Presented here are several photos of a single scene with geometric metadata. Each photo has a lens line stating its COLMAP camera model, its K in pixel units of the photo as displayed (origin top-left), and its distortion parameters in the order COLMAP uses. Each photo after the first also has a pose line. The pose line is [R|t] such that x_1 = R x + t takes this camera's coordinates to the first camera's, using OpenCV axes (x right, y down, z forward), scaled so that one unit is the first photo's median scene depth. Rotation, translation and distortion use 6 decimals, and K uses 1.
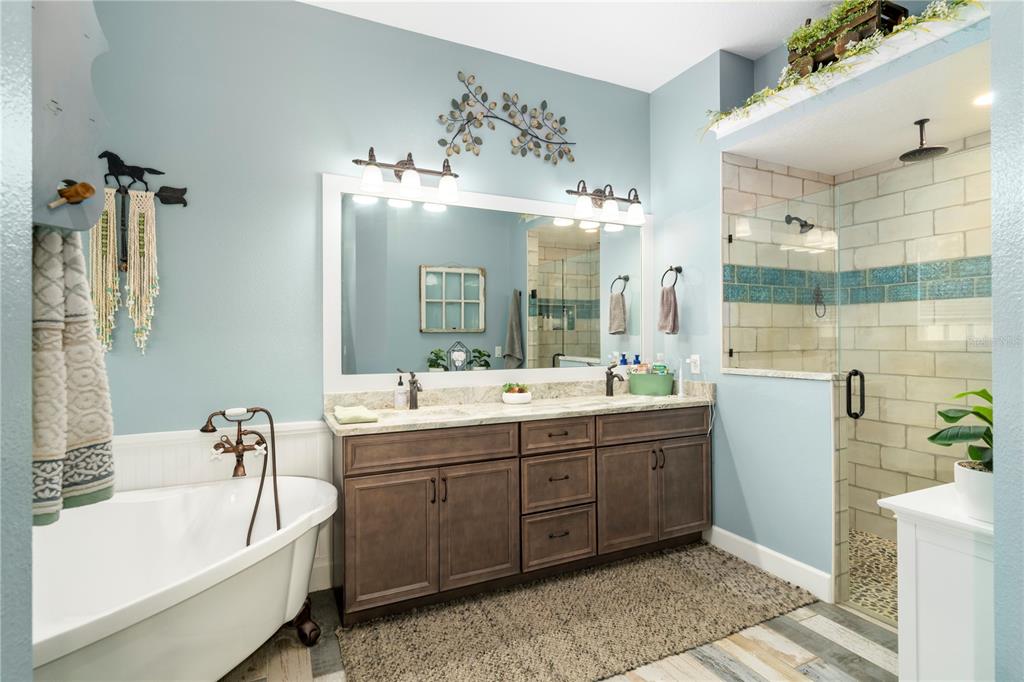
lens RADIAL K [[509.1, 0, 527.2], [0, 509.1, 336.9], [0, 0, 1]] dist [-0.001126, 0.000098]
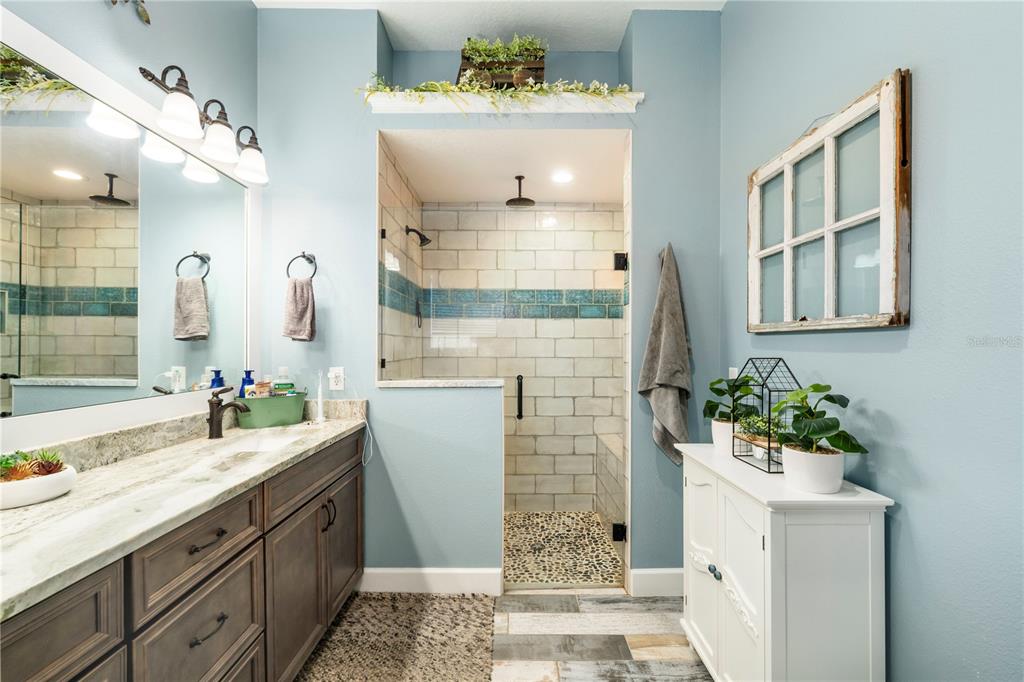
lens RADIAL K [[413.9, 0, 514.3], [0, 413.9, 347.6], [0, 0, 1]] dist [-0.000072, 0.000164]
pose [[0.451275, 0.002525, 0.892381, -0.169565], [-0.004133, 0.999991, -0.000739, 0.004428], [-0.892375, -0.003354, 0.451282, 0.586148]]
